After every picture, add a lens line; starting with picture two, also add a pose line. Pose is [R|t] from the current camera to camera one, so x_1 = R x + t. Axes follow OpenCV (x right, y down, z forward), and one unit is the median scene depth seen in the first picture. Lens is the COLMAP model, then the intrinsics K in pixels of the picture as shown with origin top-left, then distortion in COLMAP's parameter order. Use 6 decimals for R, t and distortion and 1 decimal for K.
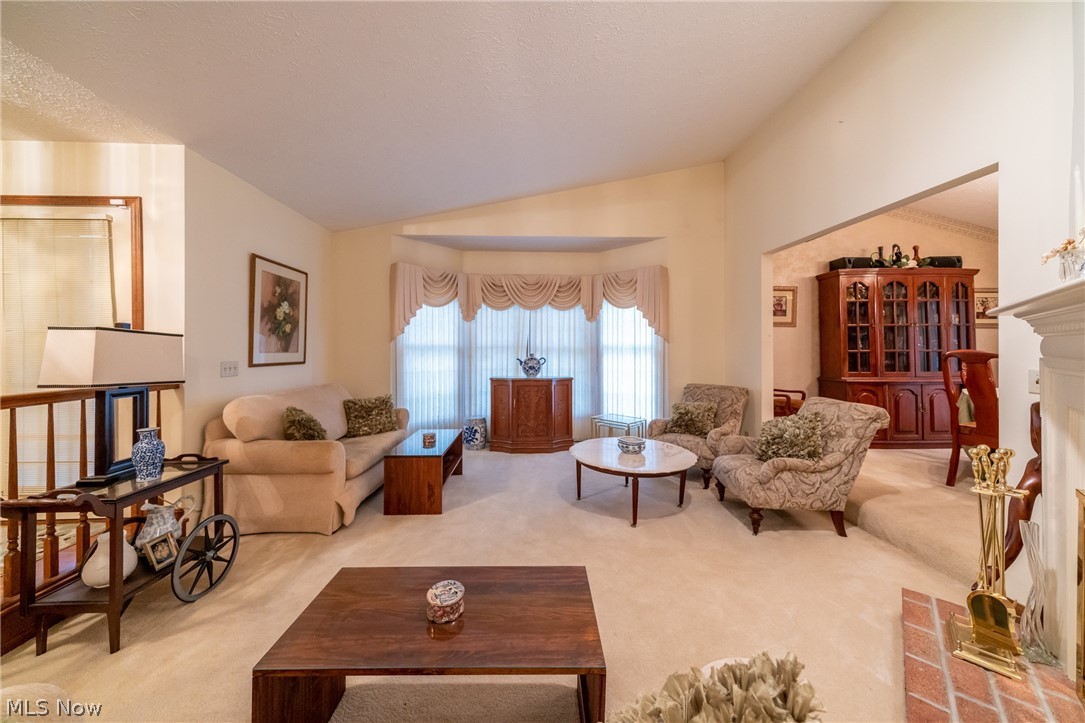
lens RADIAL K [[383.2, 0, 522.5], [0, 383.2, 349.9], [0, 0, 1]] dist [0.005270, -0.000400]
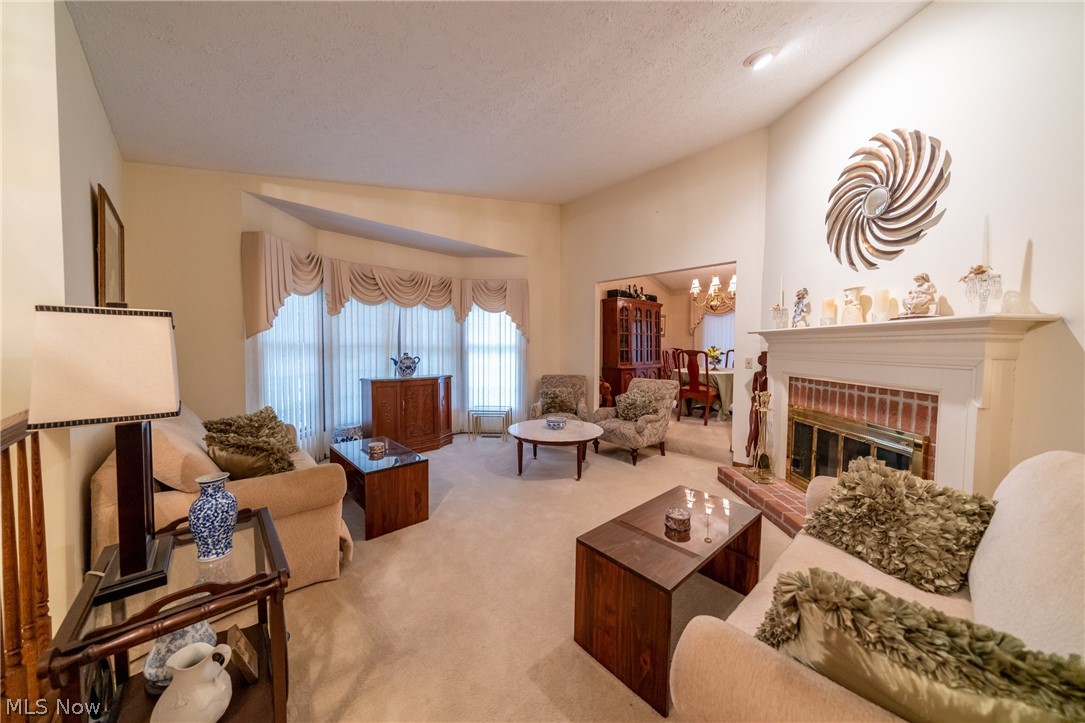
lens RADIAL K [[383.2, 0, 539.5], [0, 383.2, 360.6], [0, 0, 1]] dist [0.005270, -0.000400]
pose [[0.725441, -0.022066, 0.687930, -0.486457], [-0.000880, 0.999455, 0.032986, -0.002902], [-0.688284, -0.024534, 0.725027, 0.085072]]
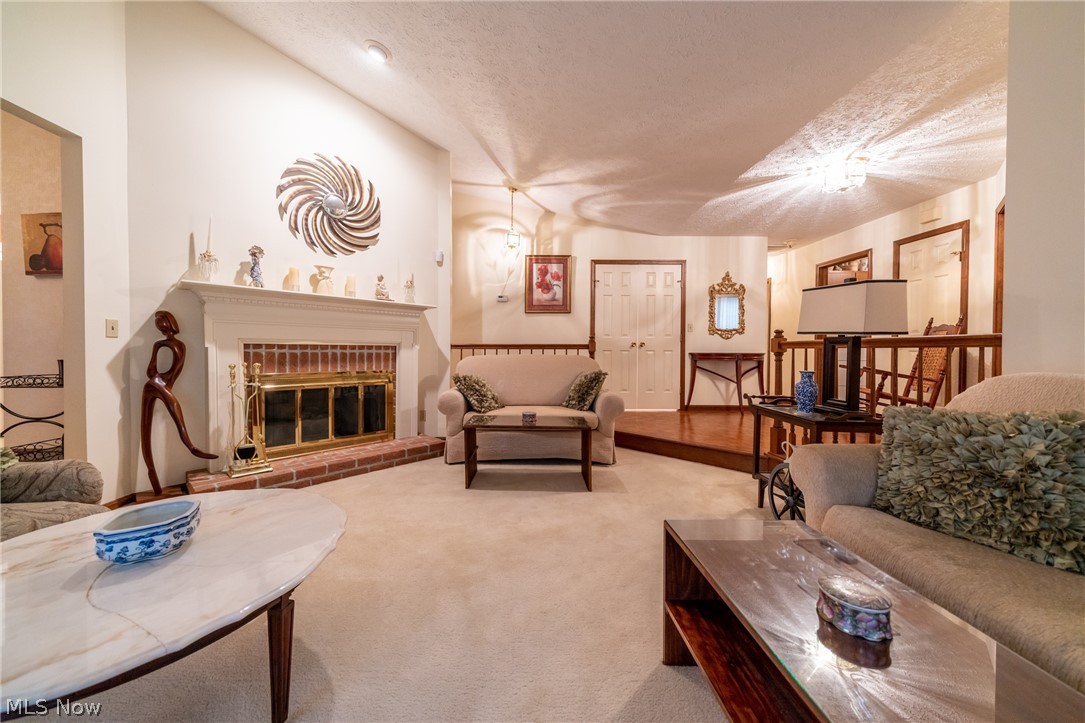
lens RADIAL K [[383.2, 0, 529.0], [0, 383.2, 359.4], [0, 0, 1]] dist [0.005270, -0.000400]
pose [[-0.999116, 0.002715, -0.041949, -0.025322], [0.001428, 0.999528, 0.030679, 0.065732], [0.042012, 0.030592, -0.998649, 1.039663]]
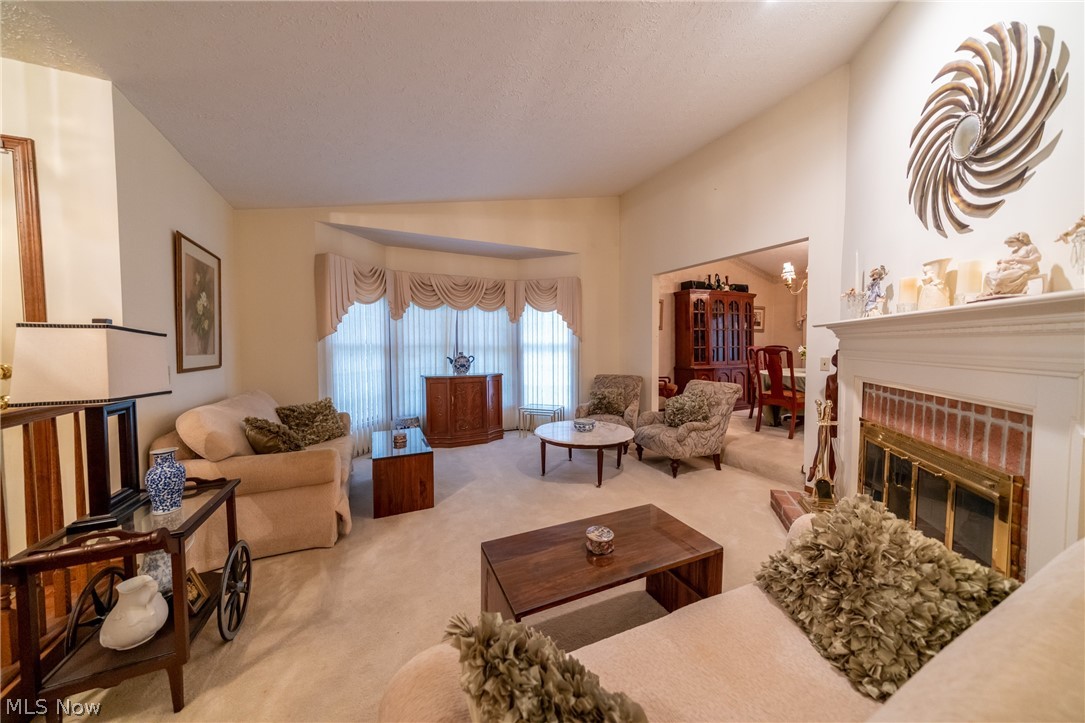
lens RADIAL K [[383.2, 0, 532.2], [0, 383.2, 358.5], [0, 0, 1]] dist [0.005270, -0.000400]
pose [[0.907954, -0.019371, 0.418623, -0.290522], [0.007155, 0.999502, 0.030732, -0.004180], [-0.419010, -0.024907, 0.907640, -0.032701]]
